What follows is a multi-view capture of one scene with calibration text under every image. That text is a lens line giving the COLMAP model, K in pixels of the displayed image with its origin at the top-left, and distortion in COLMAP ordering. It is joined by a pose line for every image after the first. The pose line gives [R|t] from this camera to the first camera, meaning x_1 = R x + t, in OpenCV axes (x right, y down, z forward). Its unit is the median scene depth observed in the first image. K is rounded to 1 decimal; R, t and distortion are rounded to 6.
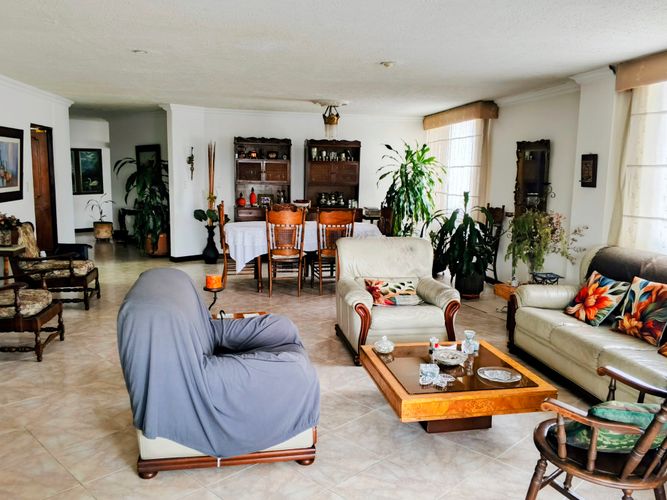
lens RADIAL K [[546.1, 0, 332.0], [0, 546.1, 248.5], [0, 0, 1]] dist [0.097601, -0.159491]
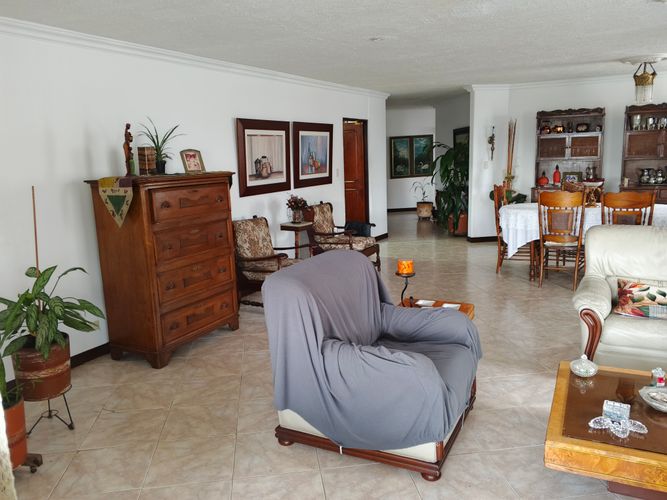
lens RADIAL K [[527.8, 0, 335.3], [0, 527.8, 242.0], [0, 0, 1]] dist [0.090365, -0.128712]
pose [[0.799615, 0.054596, -0.598026, 0.117182], [-0.037031, 0.998446, 0.041638, -0.008663], [0.599370, -0.011149, 0.800395, 0.079473]]
